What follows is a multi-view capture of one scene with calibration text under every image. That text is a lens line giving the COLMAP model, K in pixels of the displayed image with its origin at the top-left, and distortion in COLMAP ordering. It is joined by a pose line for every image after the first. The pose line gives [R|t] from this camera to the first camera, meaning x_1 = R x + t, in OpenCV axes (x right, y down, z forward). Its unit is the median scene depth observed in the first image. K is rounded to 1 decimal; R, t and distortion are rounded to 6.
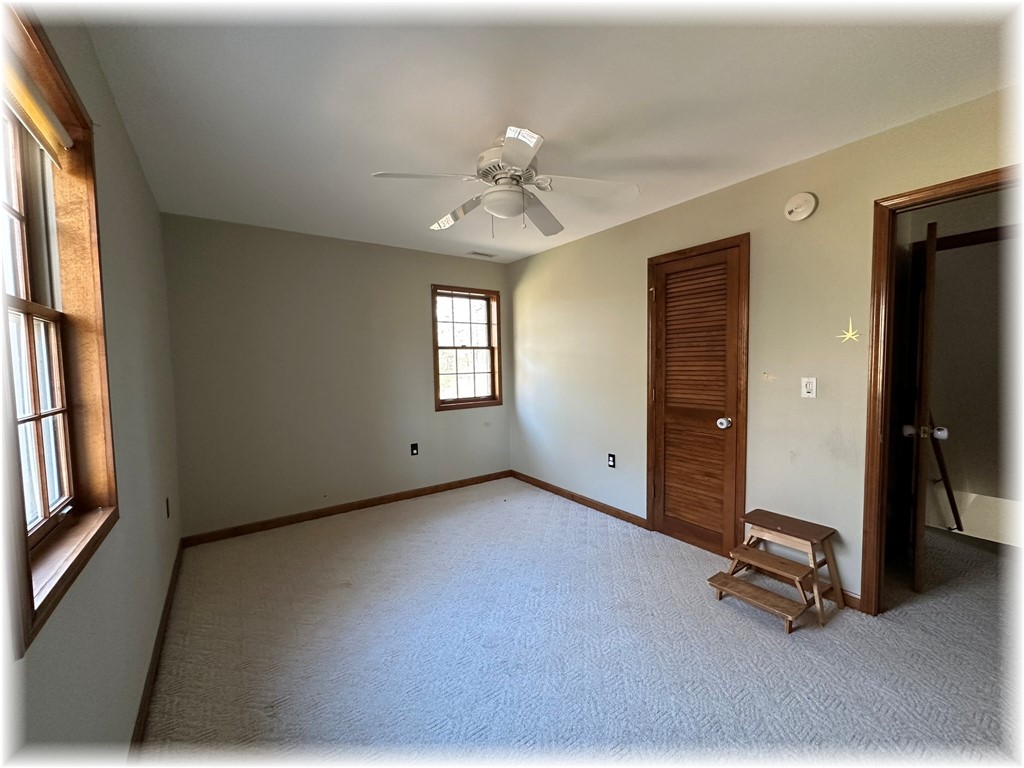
lens RADIAL K [[408.6, 0, 508.0], [0, 408.6, 387.1], [0, 0, 1]] dist [-0.003218, 0.000839]
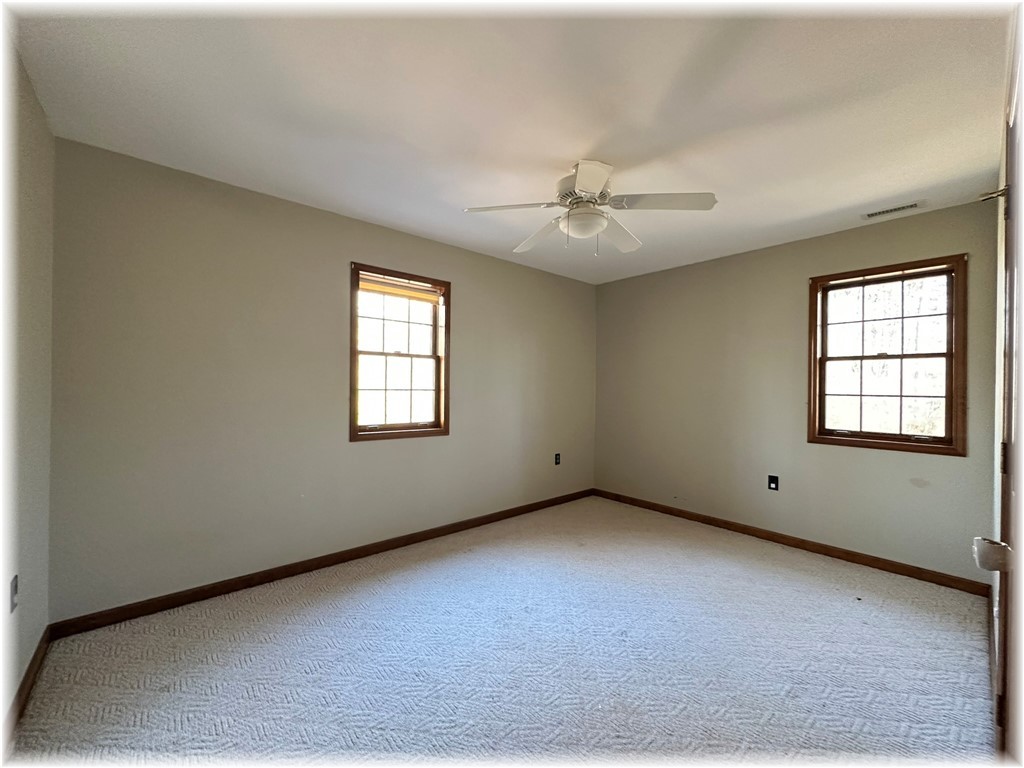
lens RADIAL K [[408.6, 0, 518.7], [0, 408.6, 388.6], [0, 0, 1]] dist [-0.003218, 0.000839]
pose [[0.108888, 0.025297, -0.993732, 0.506846], [-0.082025, 0.996496, 0.016379, -0.008854], [0.990664, 0.079727, 0.110581, 0.364286]]
